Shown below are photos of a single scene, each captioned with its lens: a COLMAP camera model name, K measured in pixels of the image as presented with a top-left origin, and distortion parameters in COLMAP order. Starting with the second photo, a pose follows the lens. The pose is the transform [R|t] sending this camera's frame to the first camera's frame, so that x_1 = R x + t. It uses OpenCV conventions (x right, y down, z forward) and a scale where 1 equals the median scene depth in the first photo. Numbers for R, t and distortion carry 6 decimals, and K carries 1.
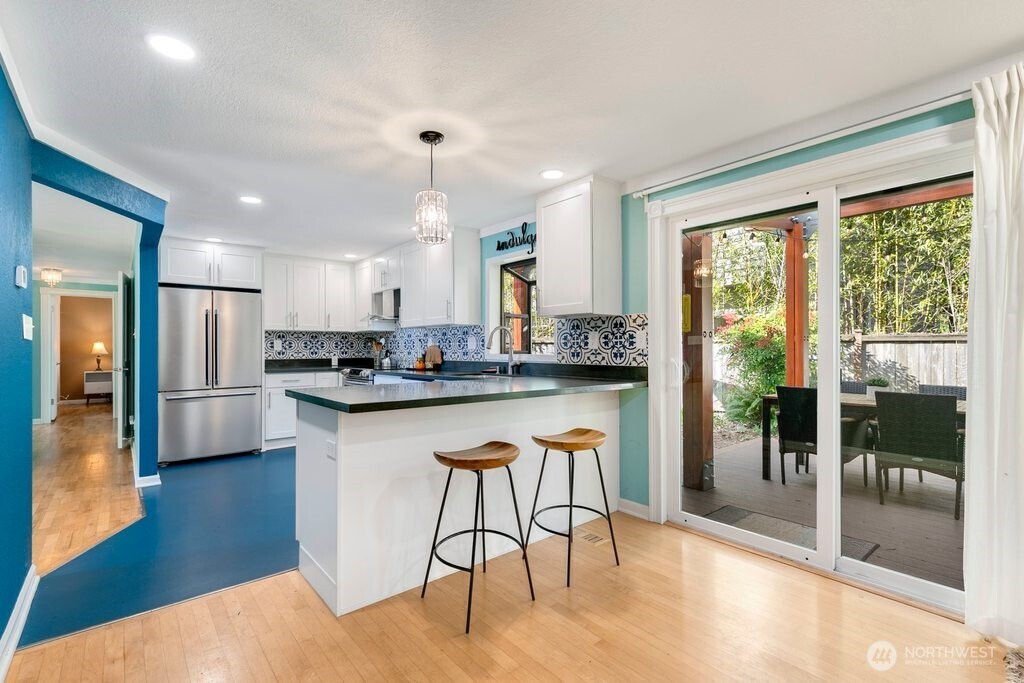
lens RADIAL K [[461.4, 0, 514.1], [0, 461.4, 343.6], [0, 0, 1]] dist [0.008121, -0.001965]
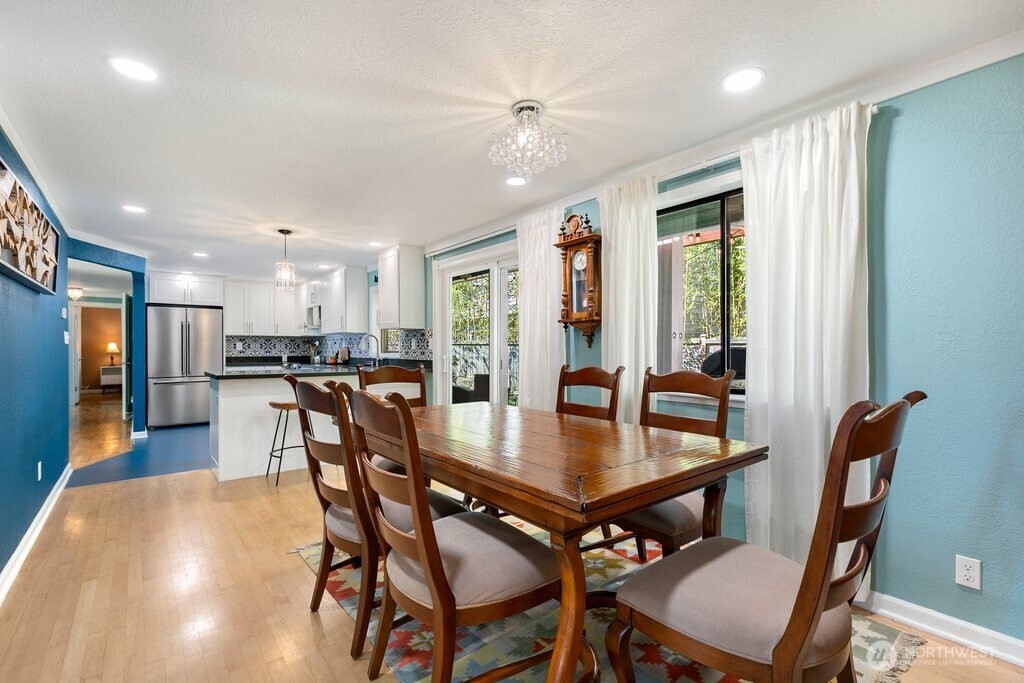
lens RADIAL K [[461.4, 0, 515.9], [0, 461.4, 347.3], [0, 0, 1]] dist [0.008121, -0.001965]
pose [[0.999795, 0.002129, -0.020146, 0.372573], [-0.001972, 0.999968, 0.007800, -0.006064], [0.020162, -0.007758, 0.999767, -0.386830]]
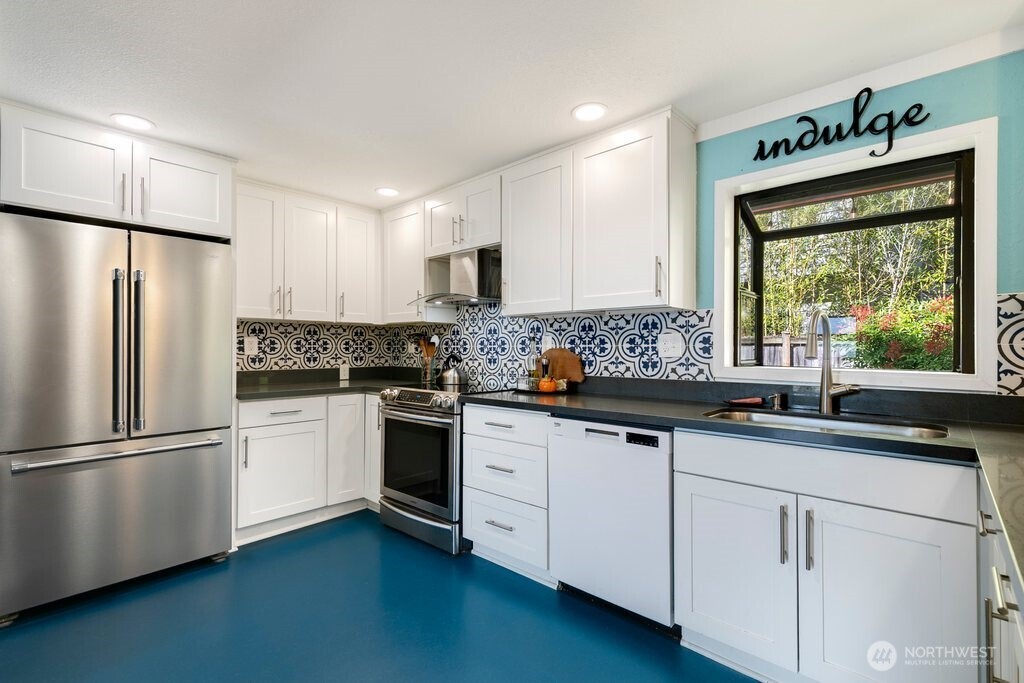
lens RADIAL K [[461.4, 0, 510.8], [0, 461.4, 342.6], [0, 0, 1]] dist [0.008121, -0.001965]
pose [[0.991876, 0.005493, 0.127088, -0.306174], [-0.005524, 0.999985, -0.000103, -0.002588], [-0.127087, -0.000600, 0.991891, 0.453478]]
